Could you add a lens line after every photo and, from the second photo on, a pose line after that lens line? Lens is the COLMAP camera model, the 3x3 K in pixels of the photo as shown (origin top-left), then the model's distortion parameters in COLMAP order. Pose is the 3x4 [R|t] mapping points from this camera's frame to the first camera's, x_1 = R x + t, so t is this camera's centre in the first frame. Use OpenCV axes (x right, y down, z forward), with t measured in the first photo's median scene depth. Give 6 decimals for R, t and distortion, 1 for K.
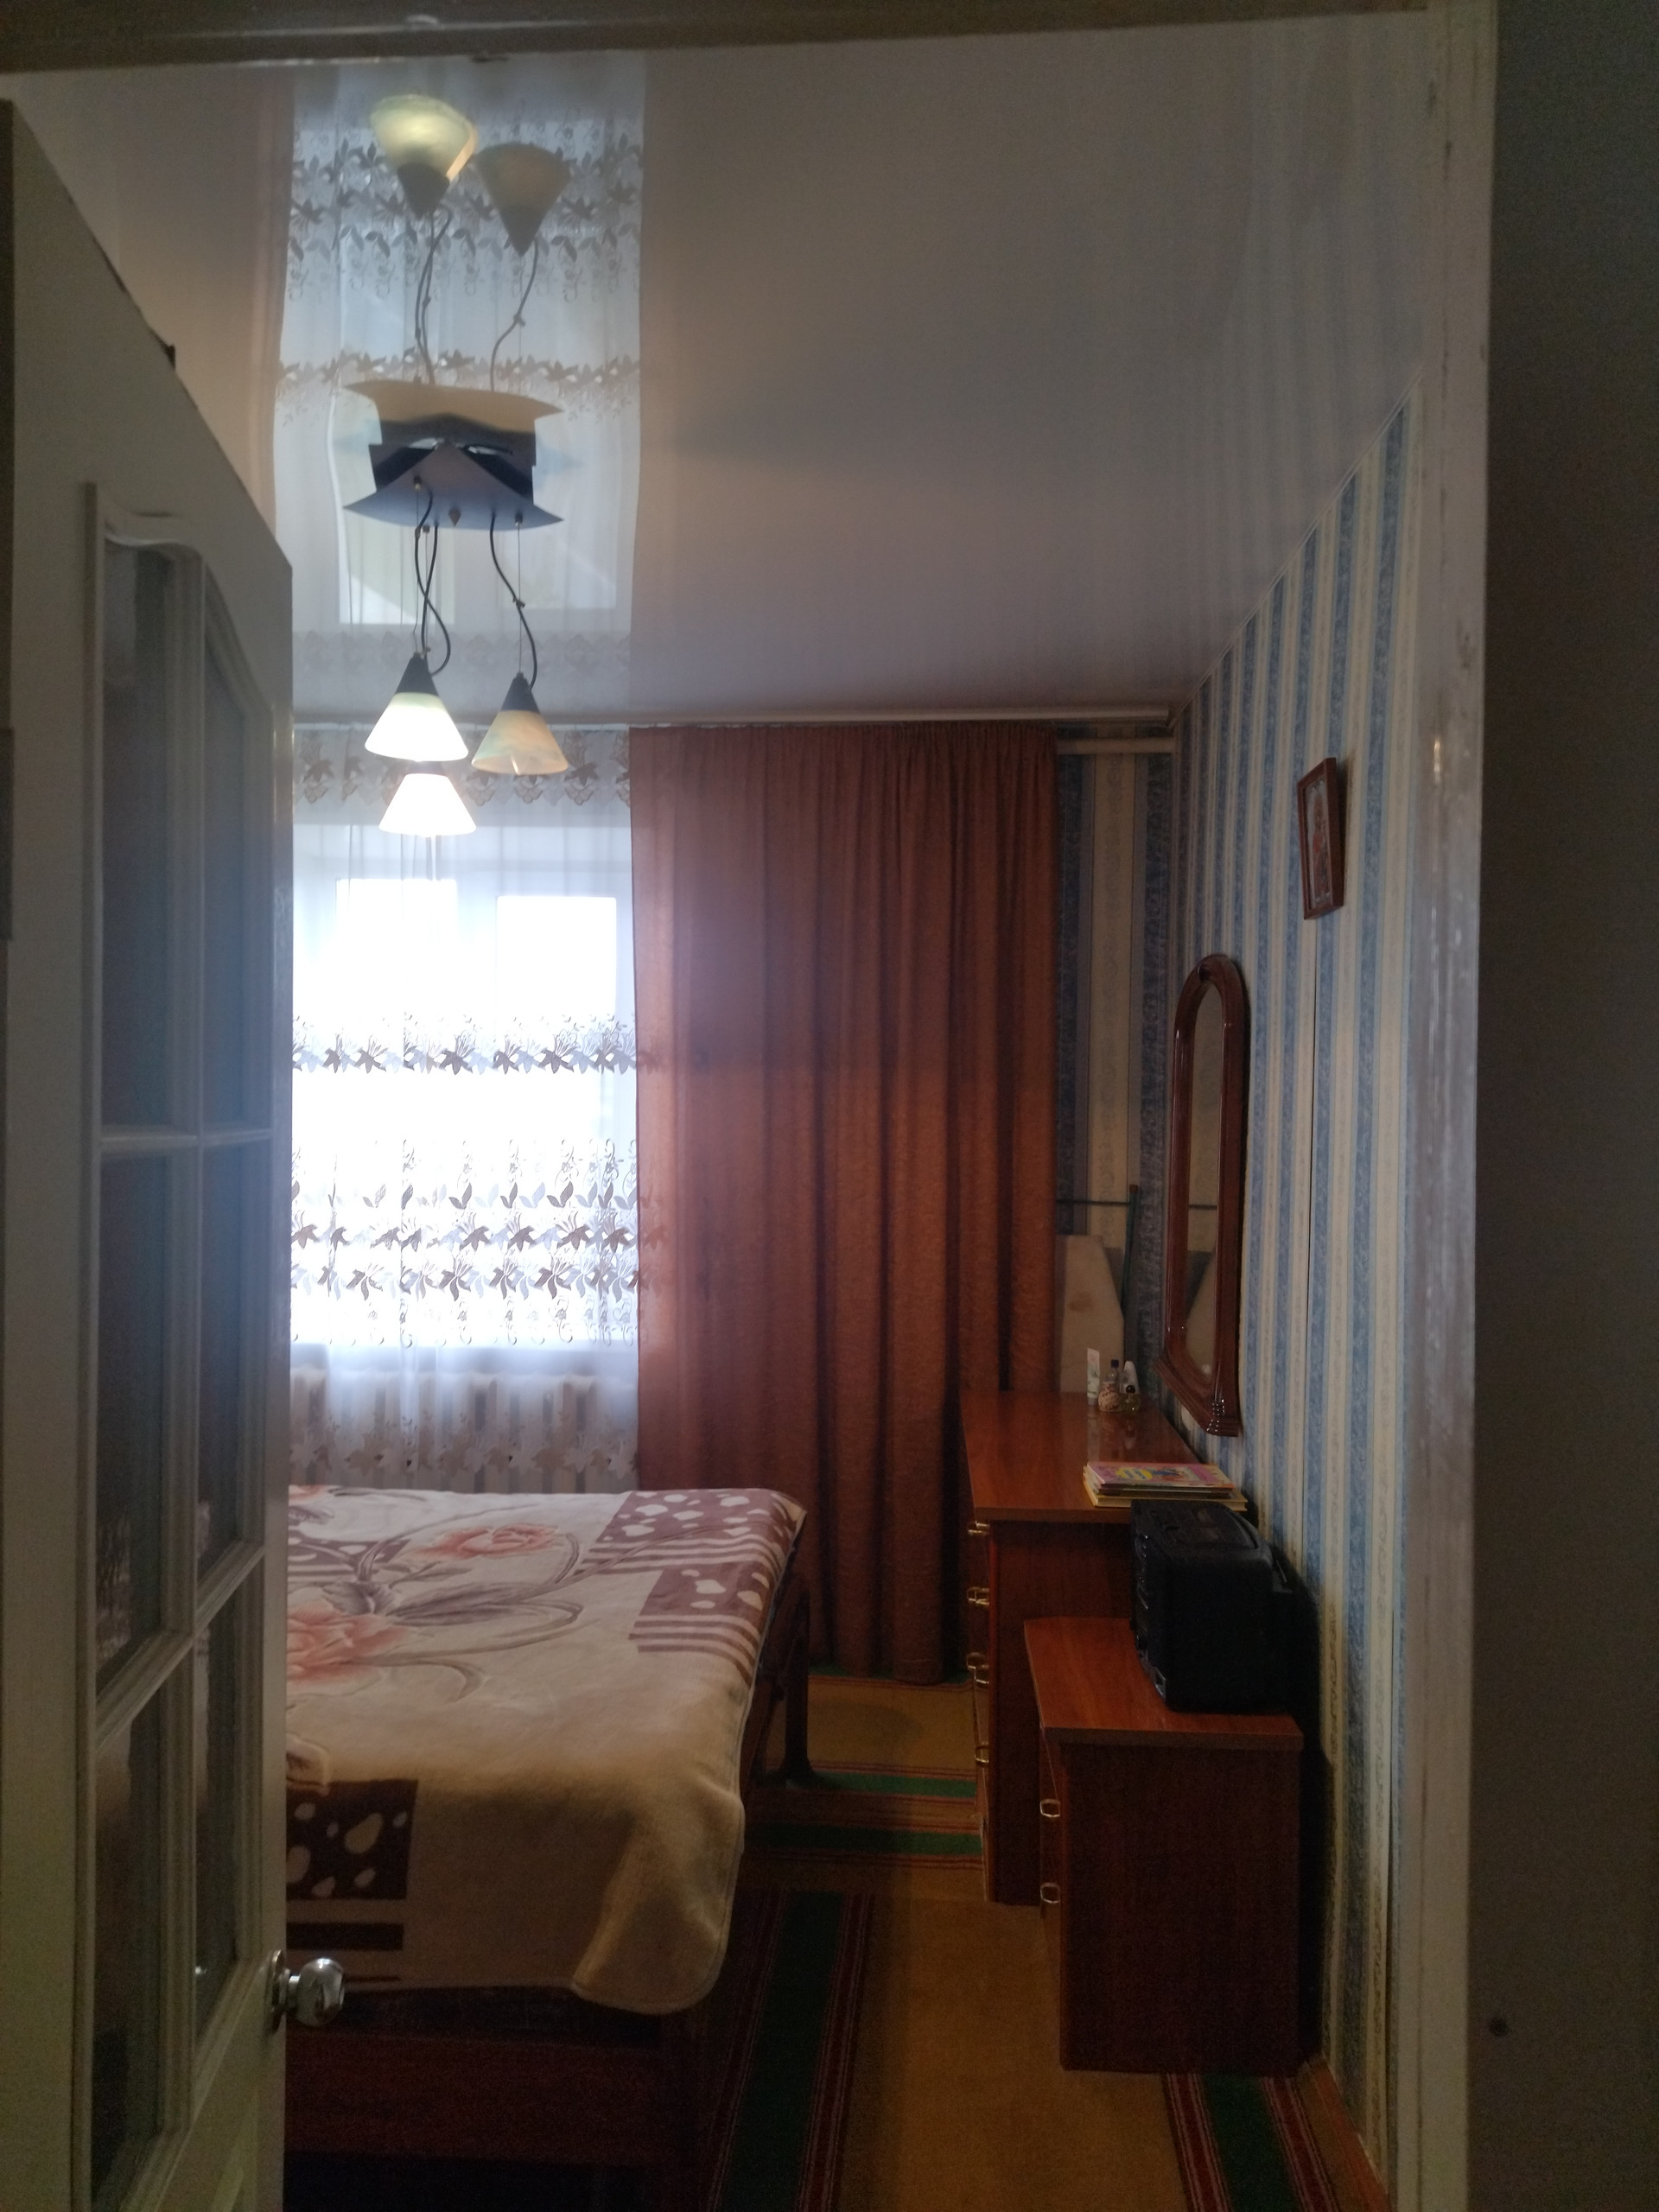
lens RADIAL K [[1642.6, 0, 834.6], [0, 1642.6, 1101.6], [0, 0, 1]] dist [0.041115, -0.038937]
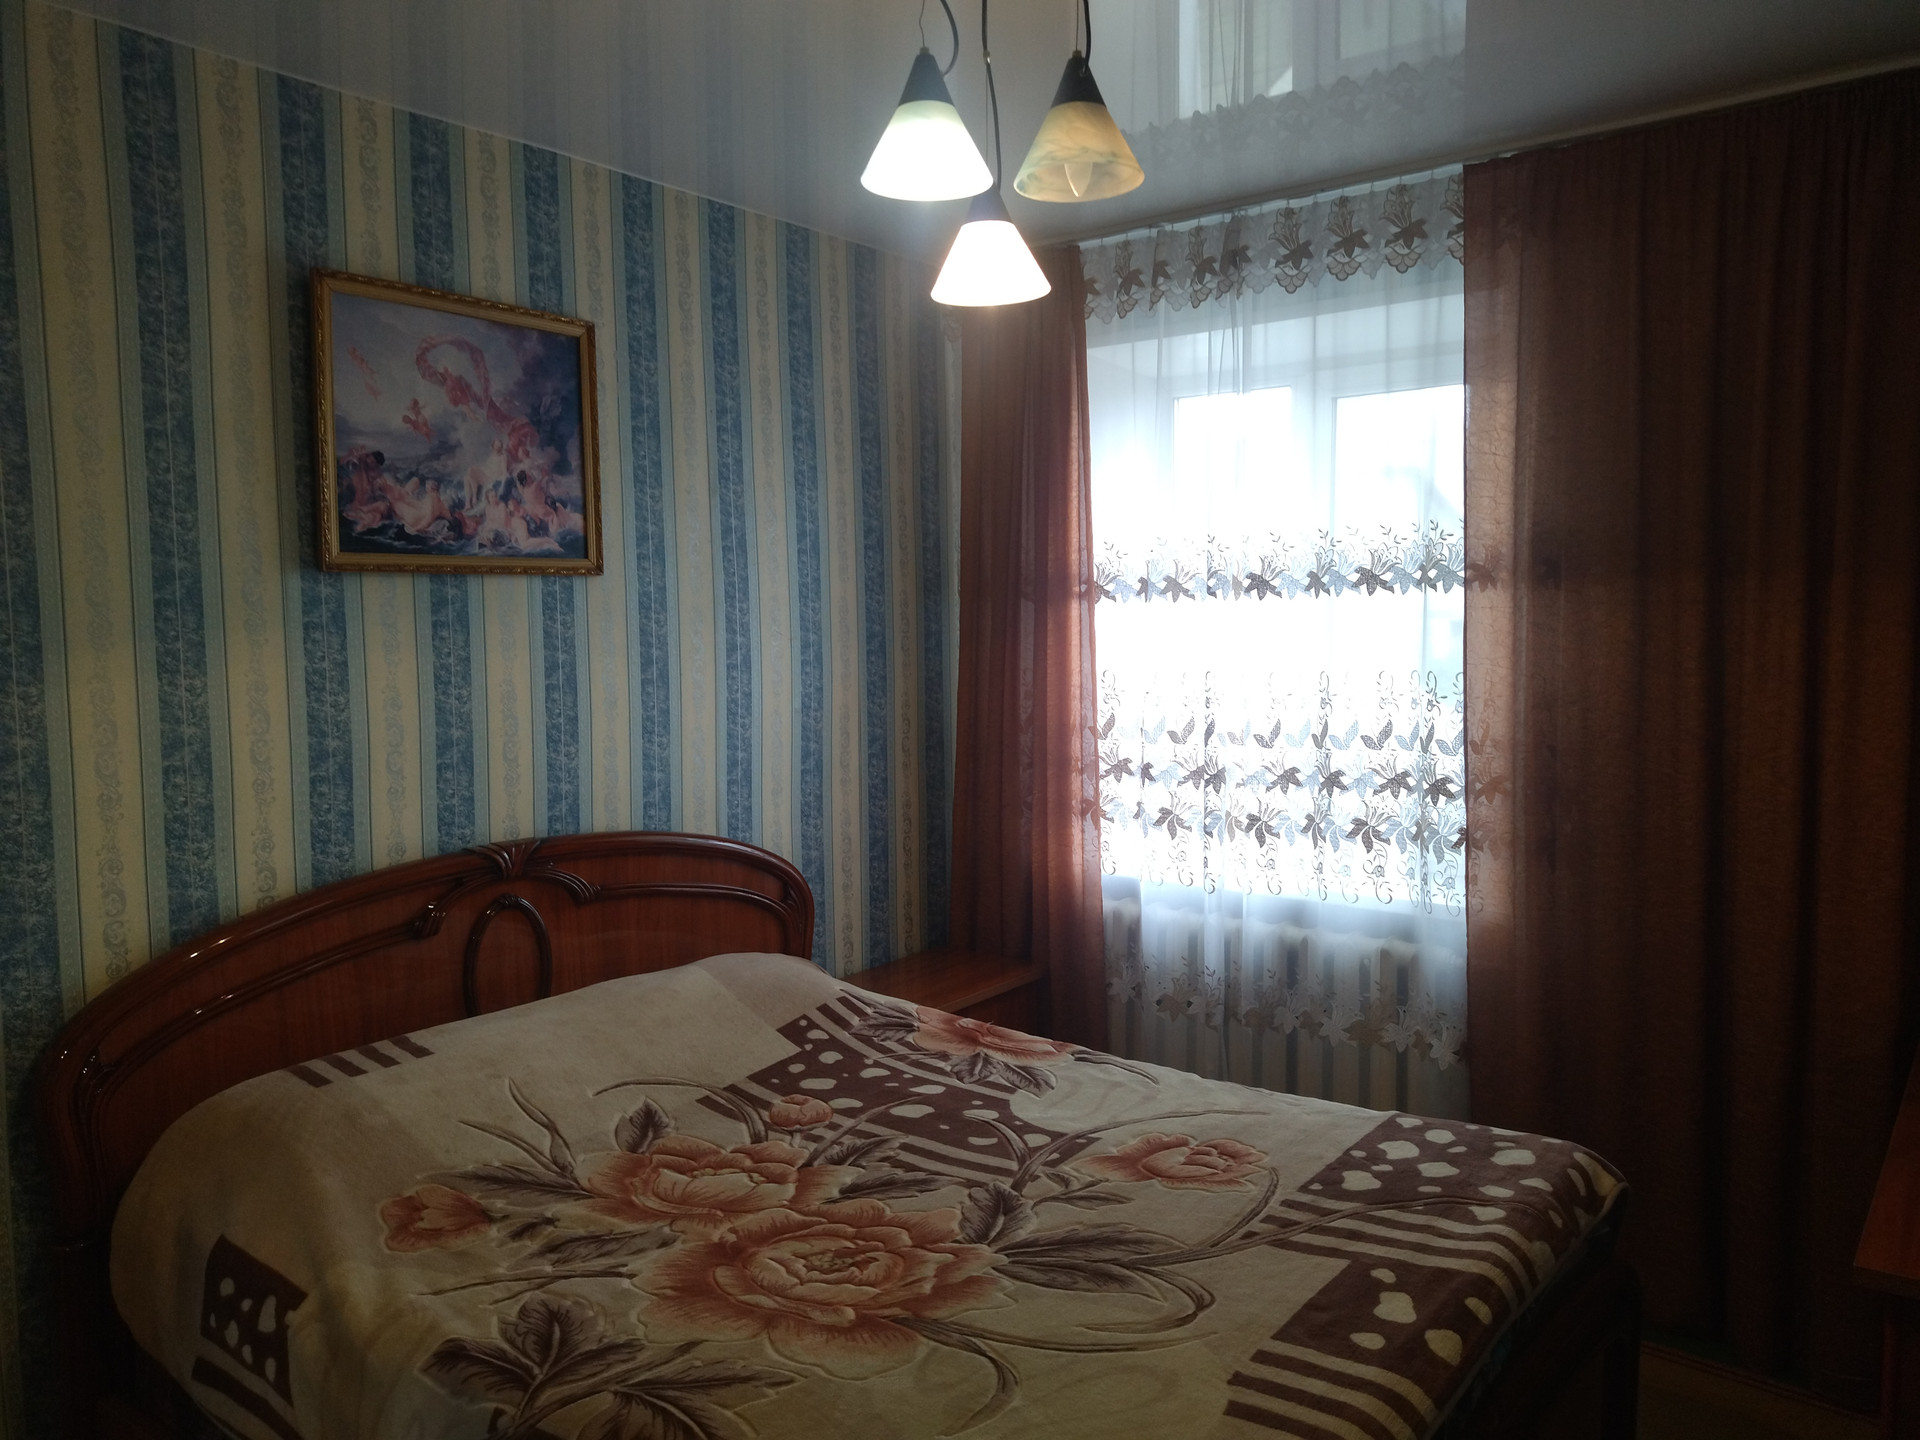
lens RADIAL K [[1425.8, 0, 943.7], [0, 1425.8, 728.6], [0, 0, 1]] dist [0.041115, -0.038937]
pose [[0.824129, 0.022265, -0.565965, 0.073428], [0.022294, 0.997178, 0.071692, -0.006160], [0.565963, -0.071701, 0.821306, 0.253086]]
